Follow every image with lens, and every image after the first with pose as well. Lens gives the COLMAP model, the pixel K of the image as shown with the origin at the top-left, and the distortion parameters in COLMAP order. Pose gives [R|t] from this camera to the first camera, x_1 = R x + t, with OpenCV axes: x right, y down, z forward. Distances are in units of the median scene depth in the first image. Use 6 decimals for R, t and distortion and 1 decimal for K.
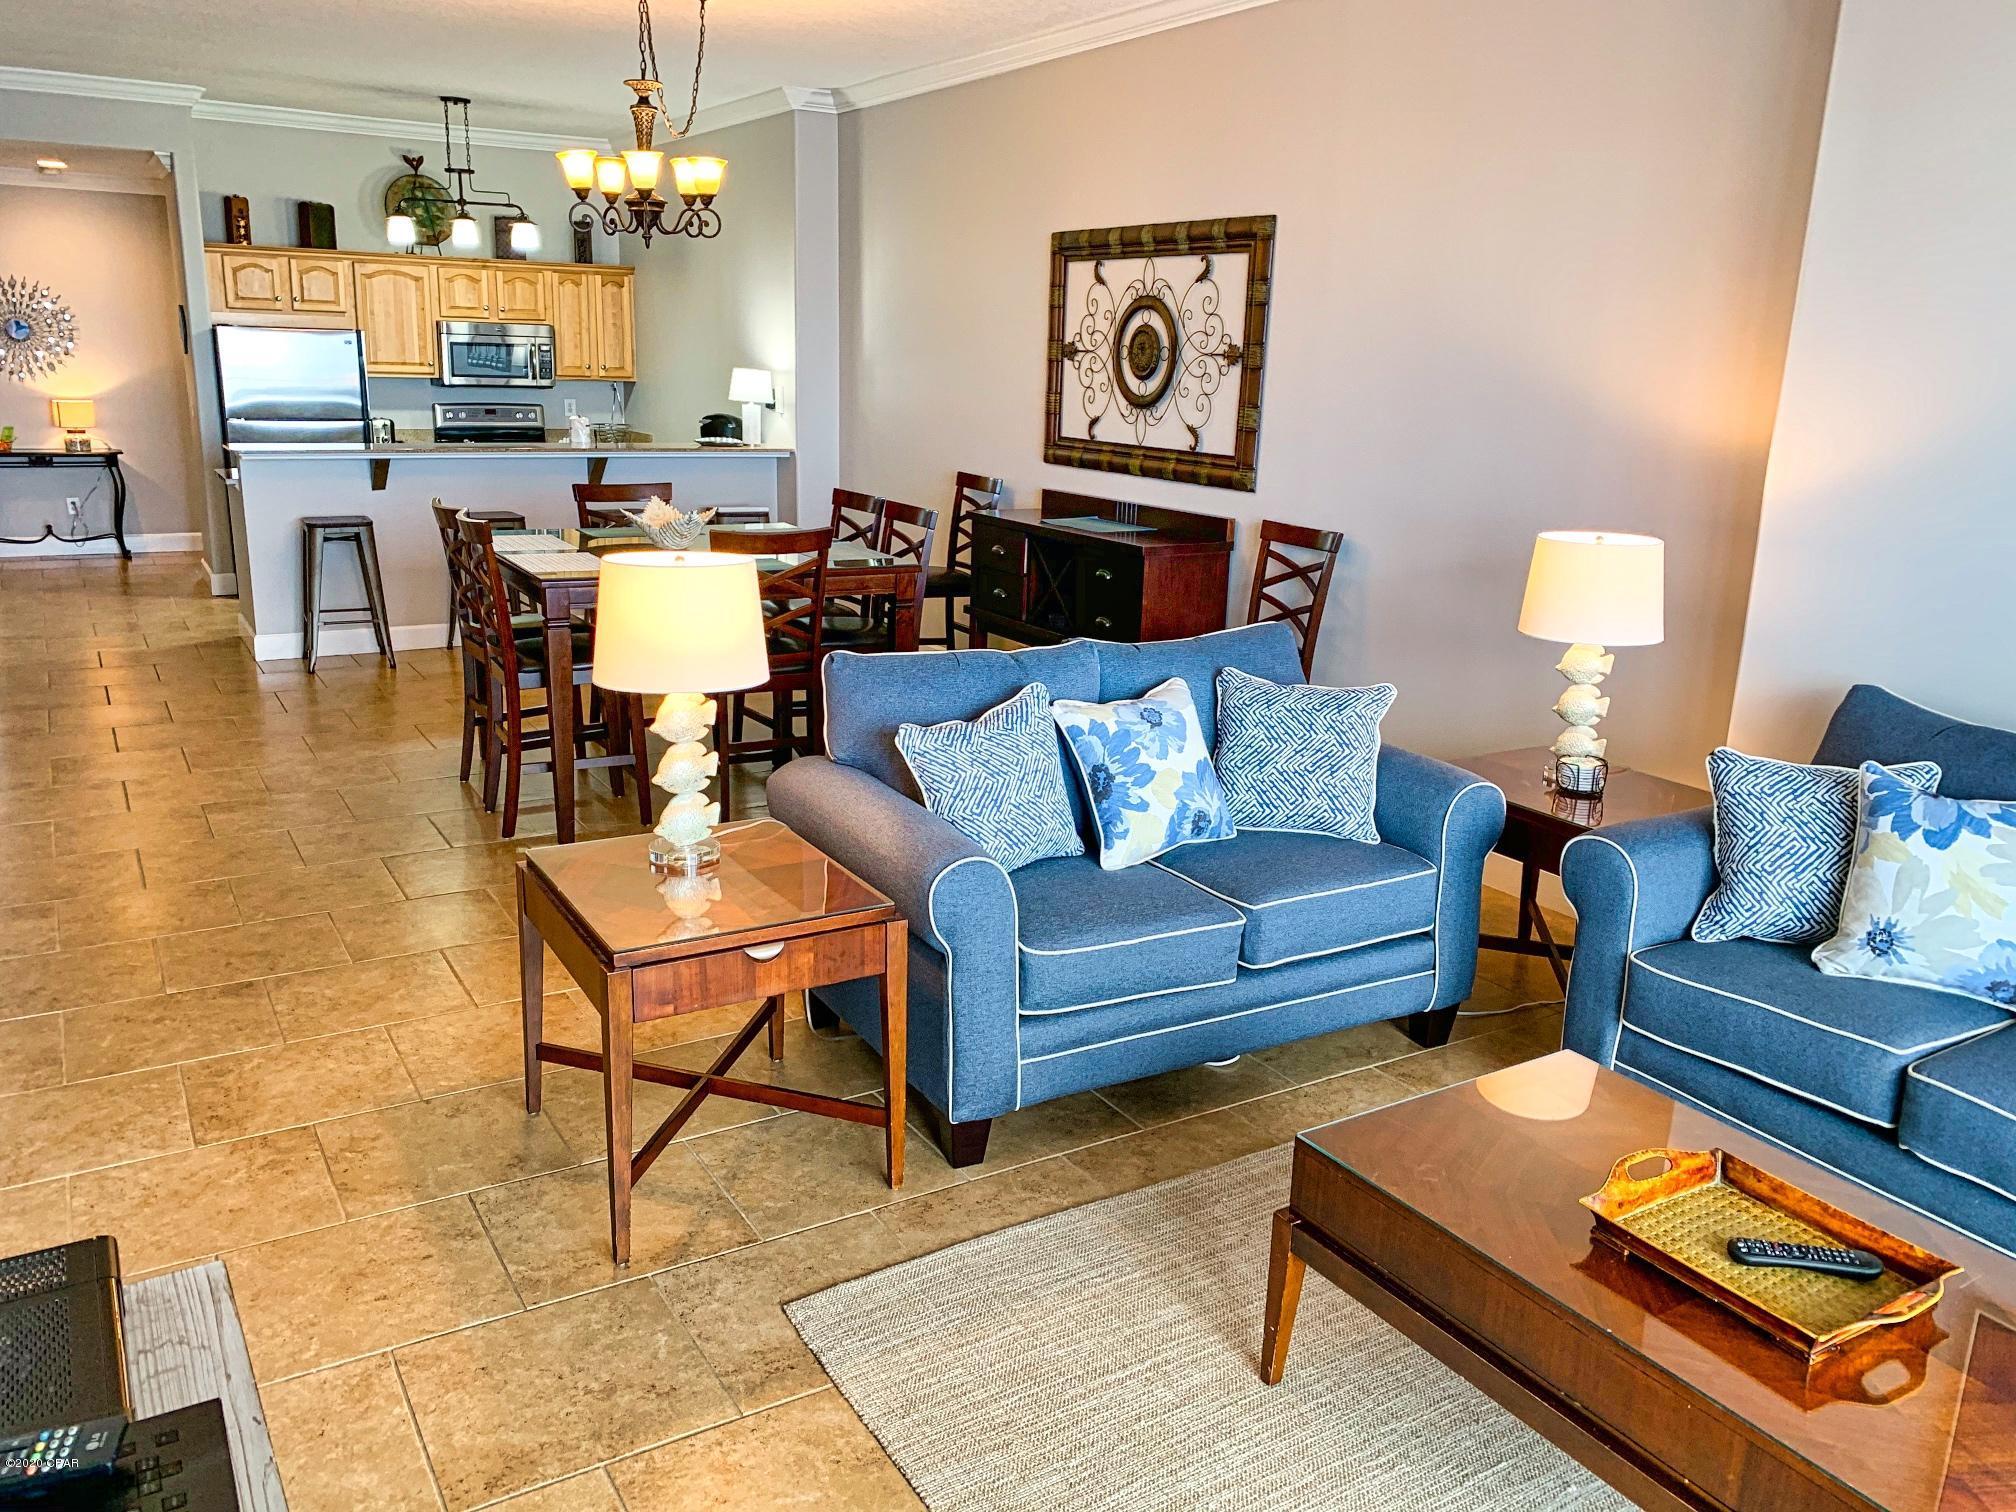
lens RADIAL K [[1563.8, 0, 1004.4], [0, 1563.8, 734.0], [0, 0, 1]] dist [0.077252, -0.092074]
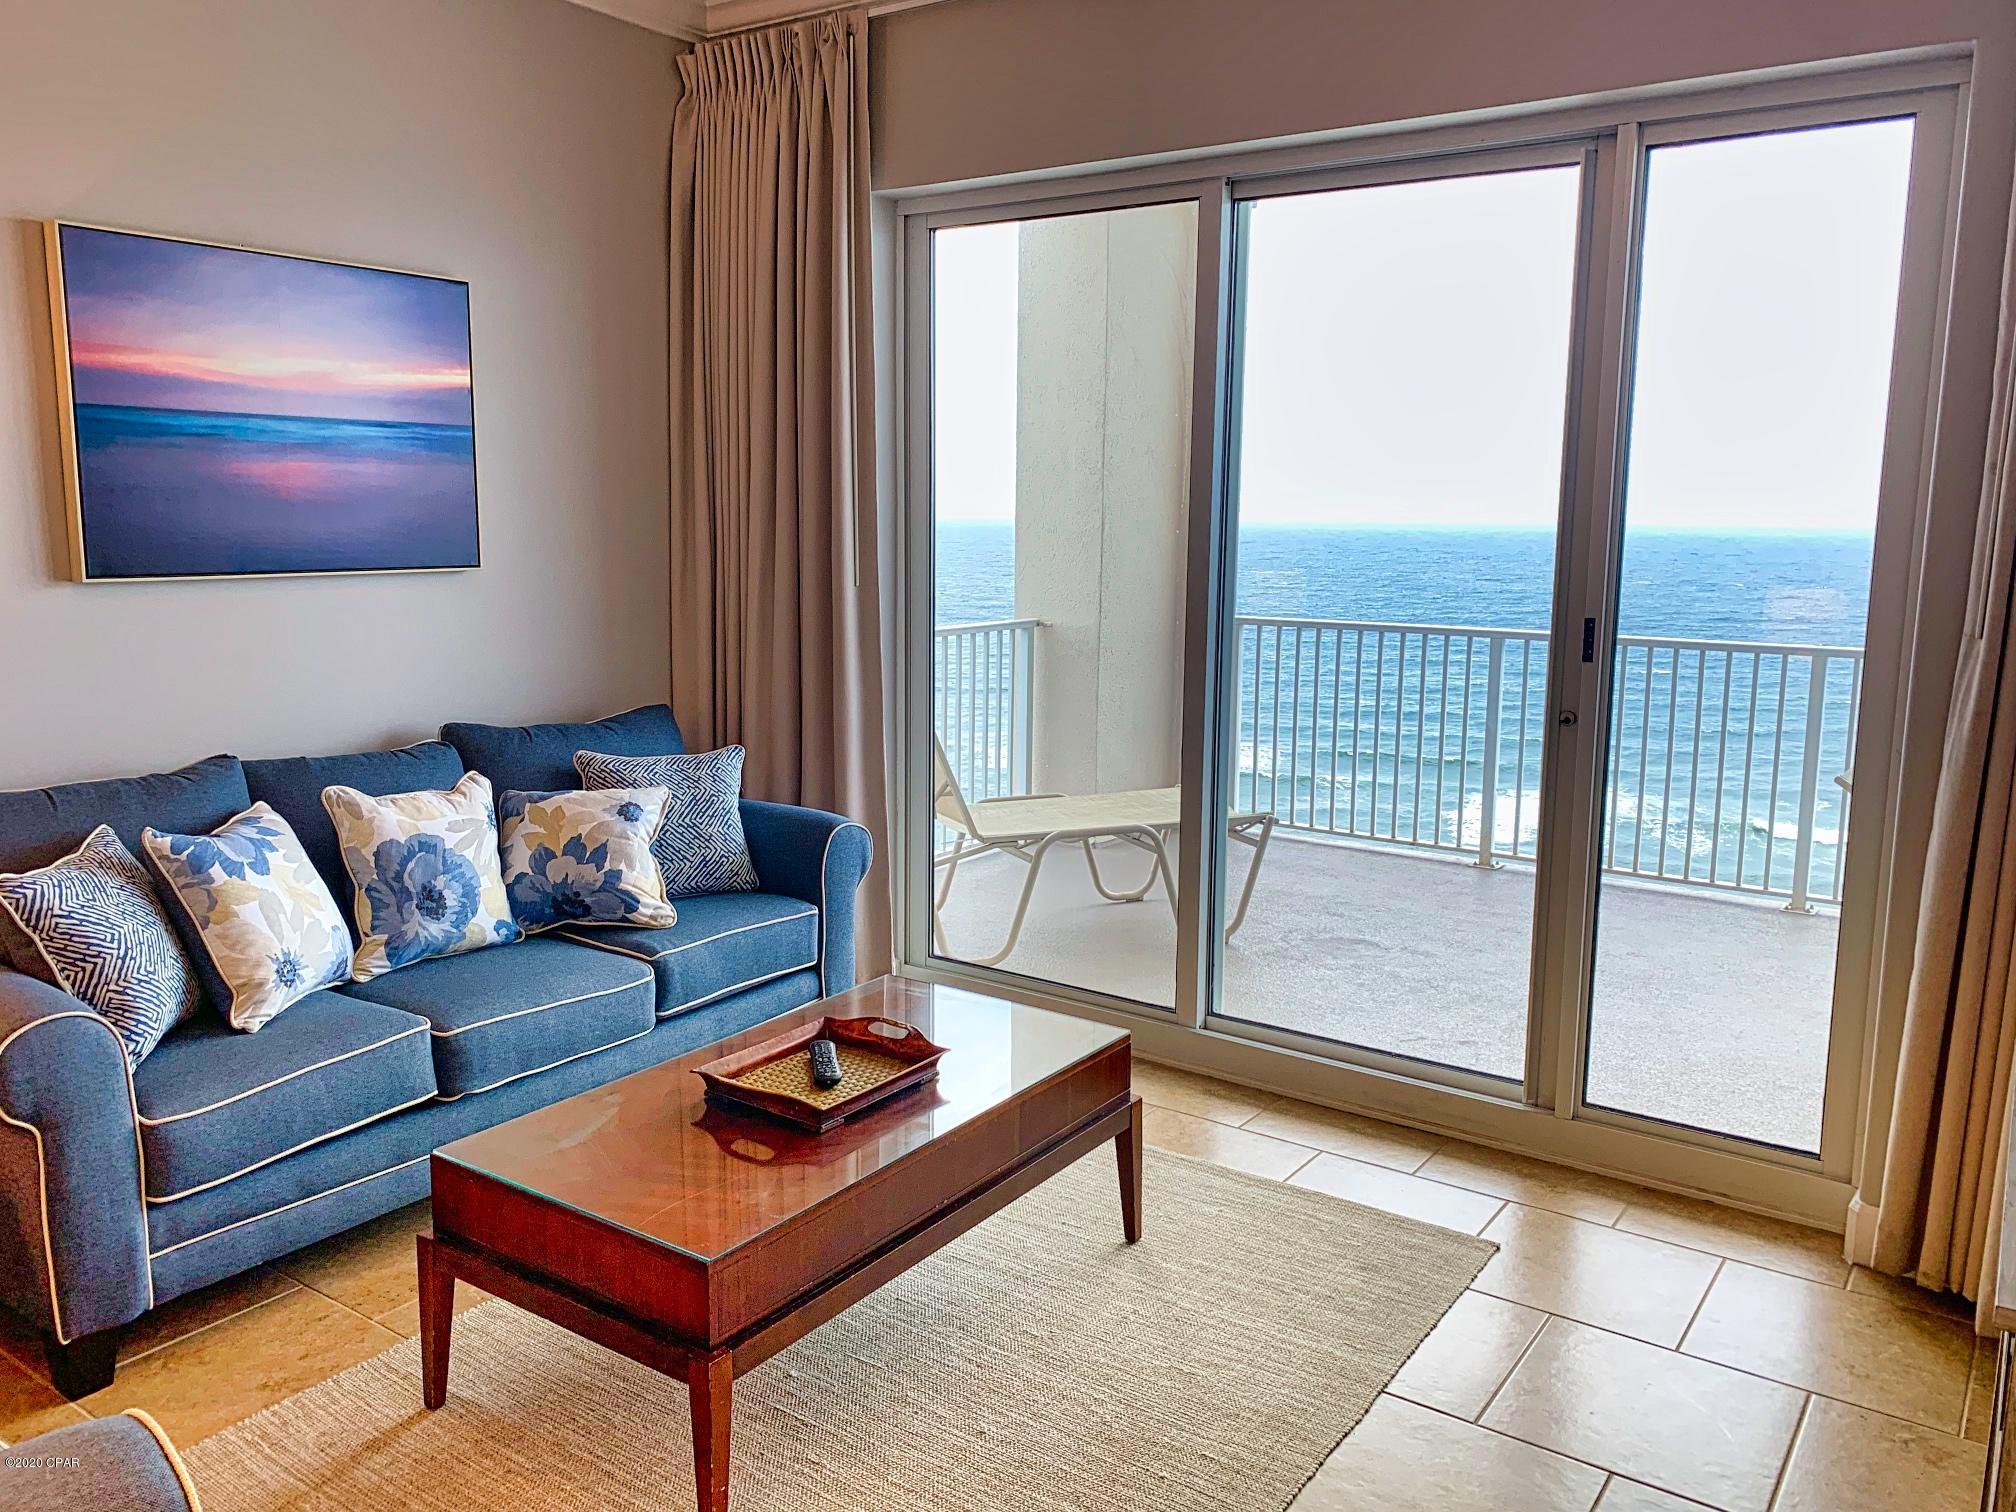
lens RADIAL K [[1550.8, 0, 997.6], [0, 1550.8, 744.5], [0, 0, 1]] dist [0.036510, -0.043083]
pose [[-0.401488, -0.163652, 0.901124, -0.235435], [0.202295, 0.943759, 0.261526, -0.081583], [-0.893243, 0.287293, -0.345802, 0.405366]]
